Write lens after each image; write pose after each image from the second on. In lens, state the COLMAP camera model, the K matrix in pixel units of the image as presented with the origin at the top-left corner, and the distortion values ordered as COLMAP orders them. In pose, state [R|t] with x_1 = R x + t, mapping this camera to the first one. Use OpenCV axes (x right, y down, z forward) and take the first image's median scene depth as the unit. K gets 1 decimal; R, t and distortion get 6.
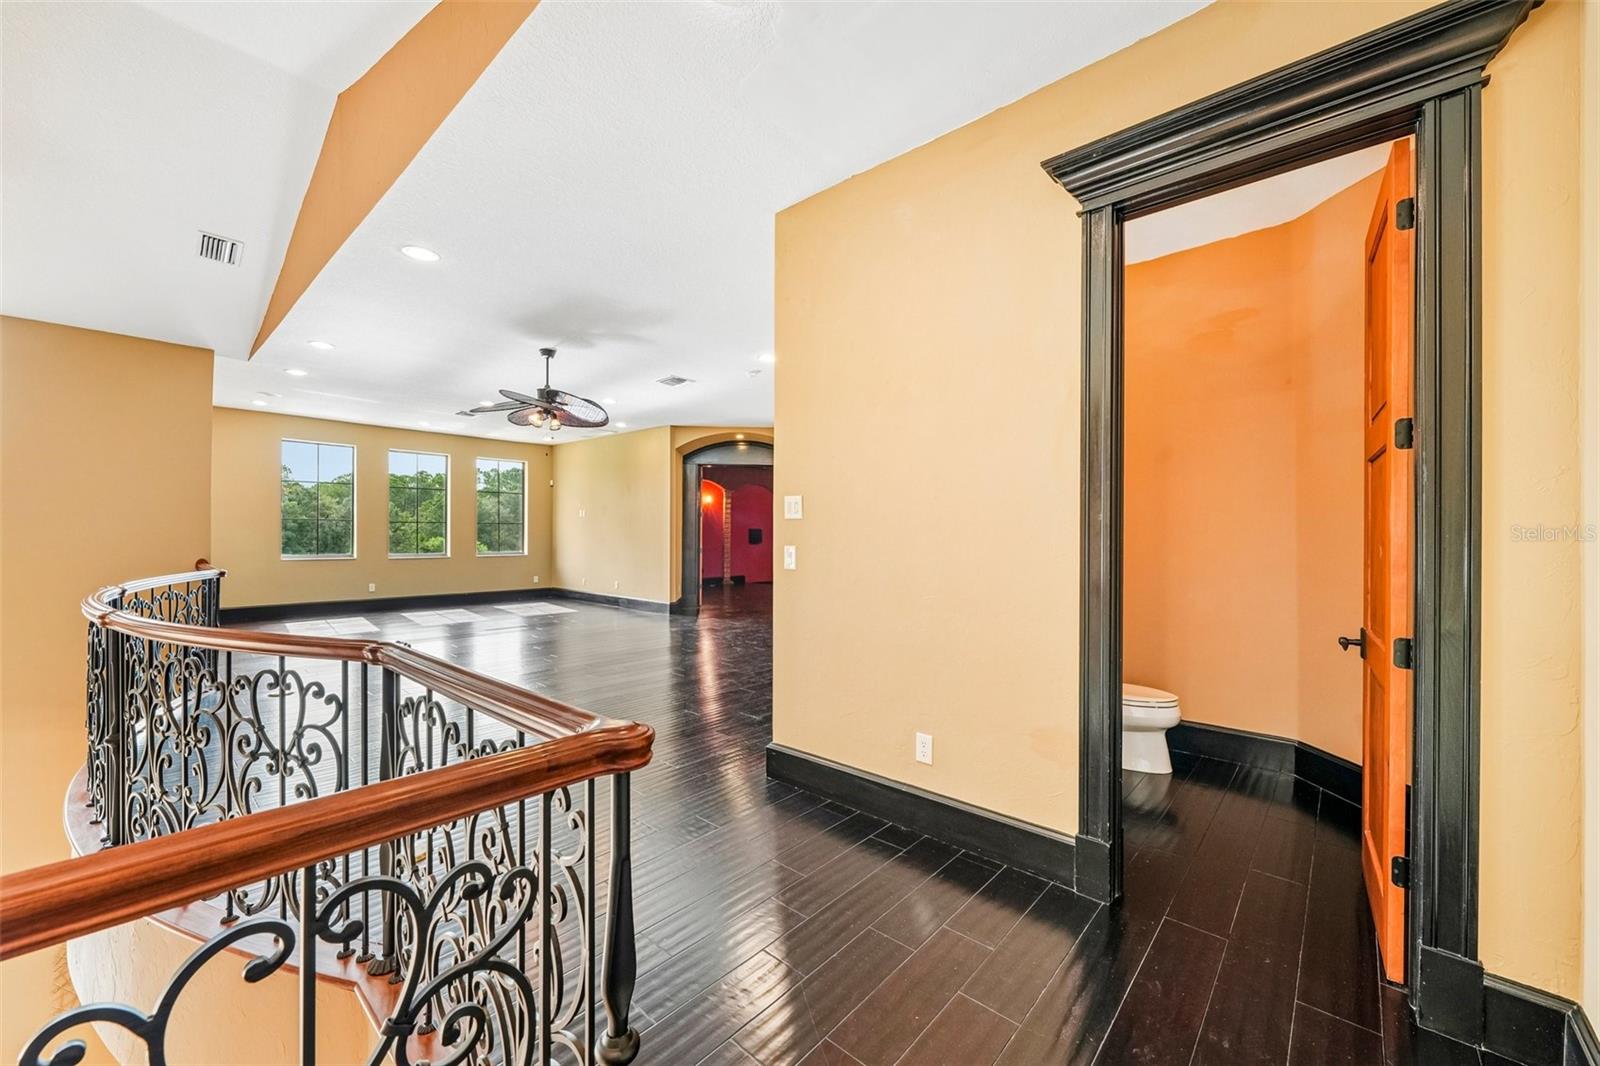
lens RADIAL K [[642.6, 0, 822.1], [0, 642.6, 537.6], [0, 0, 1]] dist [-0.001814, -0.000097]
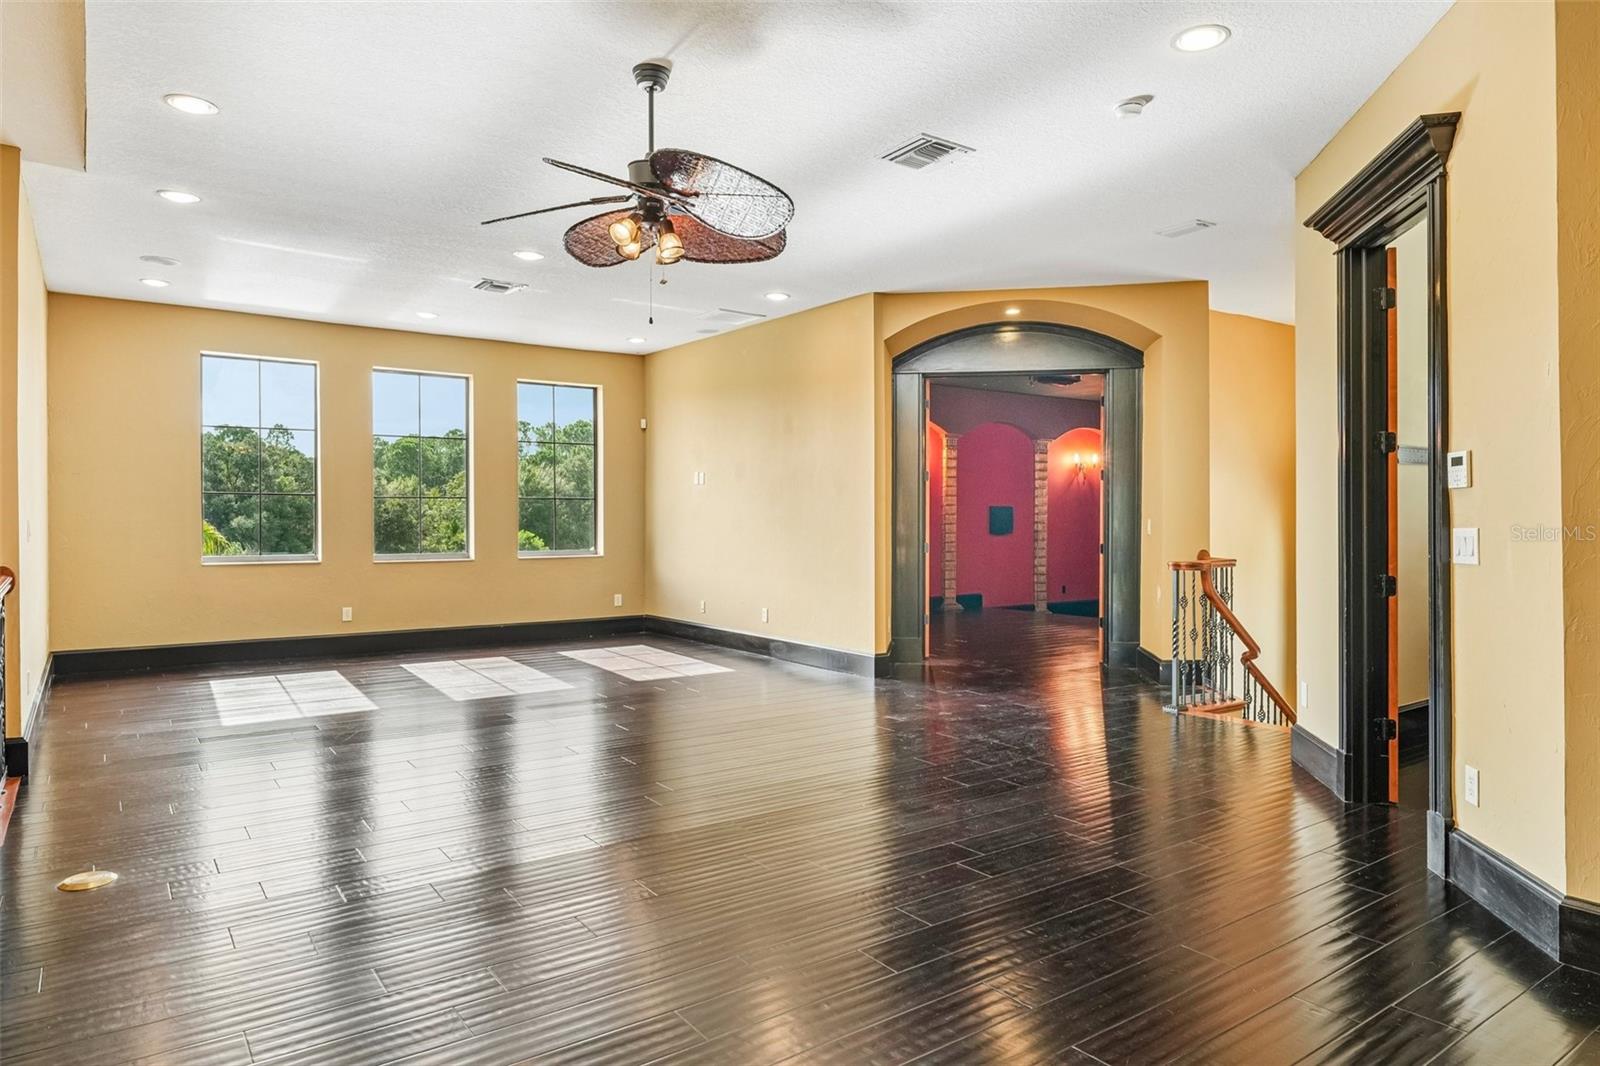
lens RADIAL K [[1005.5, 0, 799.2], [0, 1005.5, 532.9], [0, 0, 1]] dist [0.009613, 0.001150]
pose [[0.972984, -0.004087, -0.230837, -0.110849], [0.005699, 0.999964, 0.006319, 0.003006], [0.230803, -0.007464, 0.972972, 0.231439]]
